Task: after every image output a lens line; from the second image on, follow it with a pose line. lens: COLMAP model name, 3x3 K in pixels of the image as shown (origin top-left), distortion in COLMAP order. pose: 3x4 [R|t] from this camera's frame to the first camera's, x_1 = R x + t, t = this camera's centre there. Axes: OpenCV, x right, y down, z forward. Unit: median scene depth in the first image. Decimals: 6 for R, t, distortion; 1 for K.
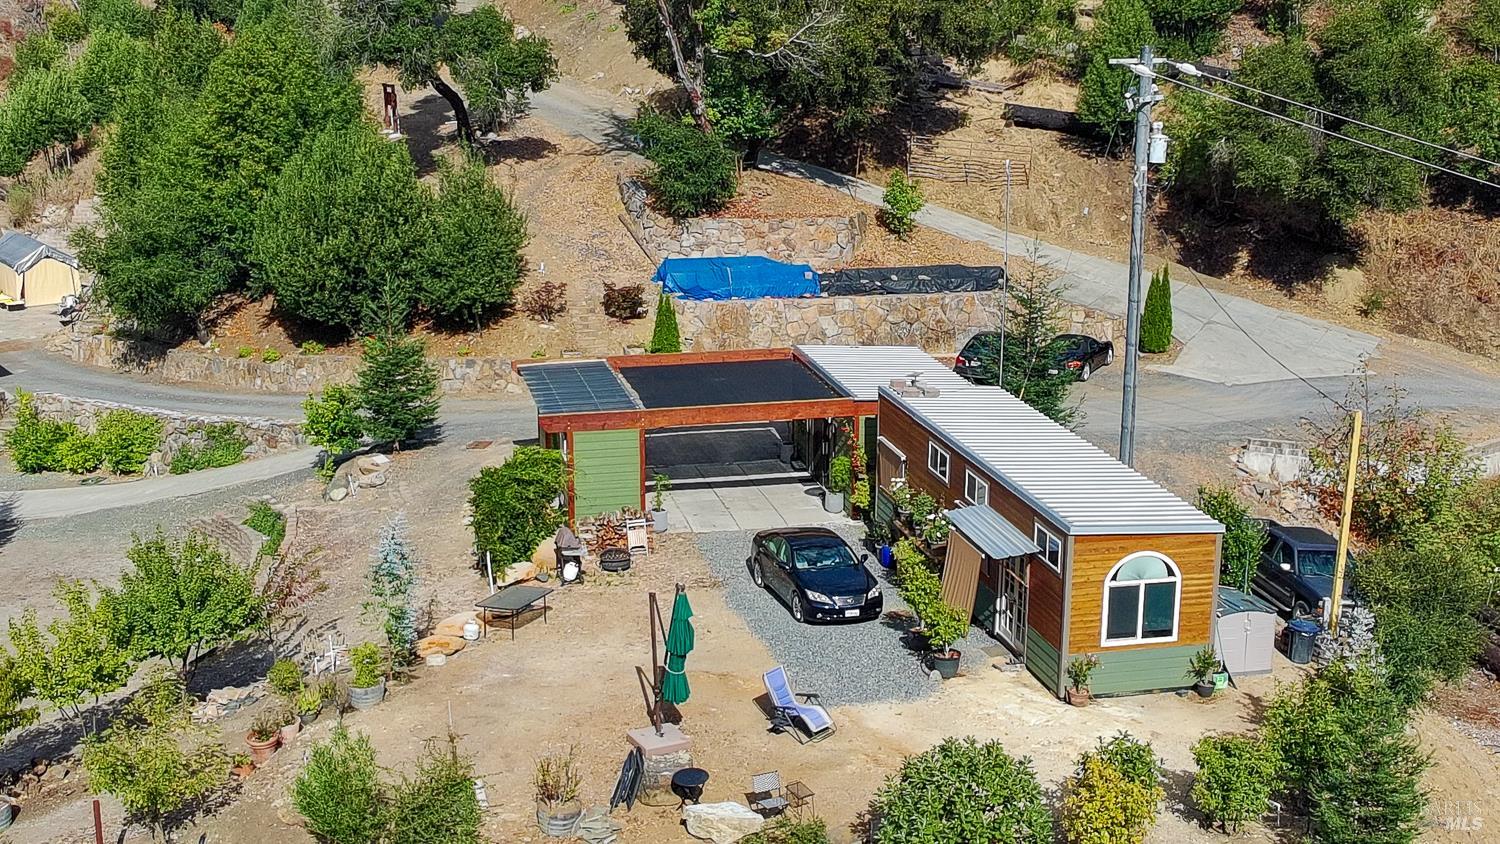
lens RADIAL K [[1936.0, 0, 746.4], [0, 1936.0, 398.5], [0, 0, 1]] dist [-0.004118, -0.048048]
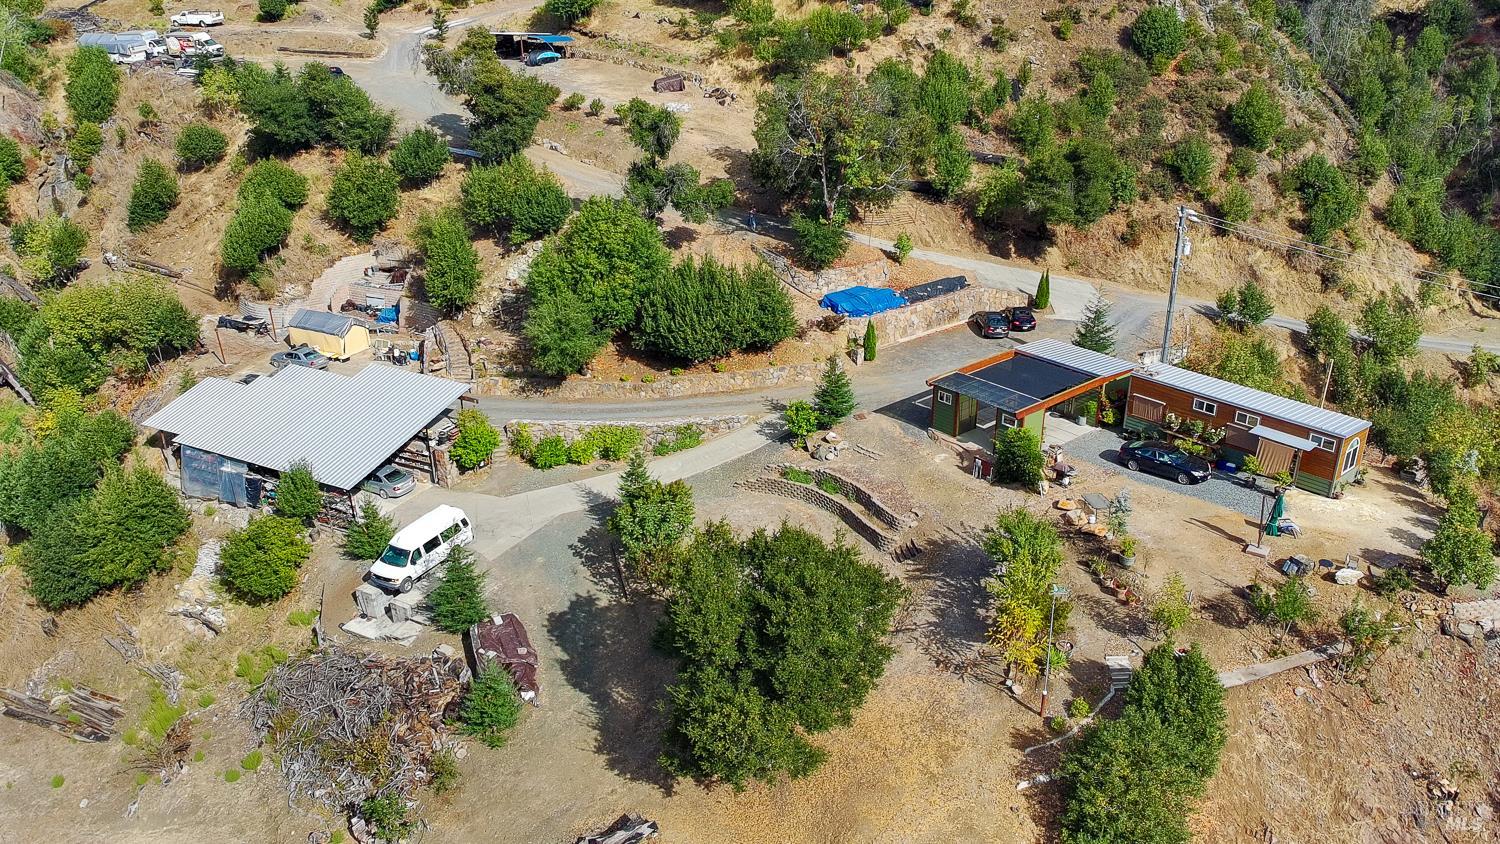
lens RADIAL K [[1144.2, 0, 750.0], [0, 1144.2, 422.0], [0, 0, 1]] dist [-0.007280, 0.029731]
pose [[0.887273, -0.189788, 0.420389, -0.642394], [0.117333, 0.974313, 0.192218, -0.184678], [-0.446071, -0.121224, 0.886750, -0.010108]]
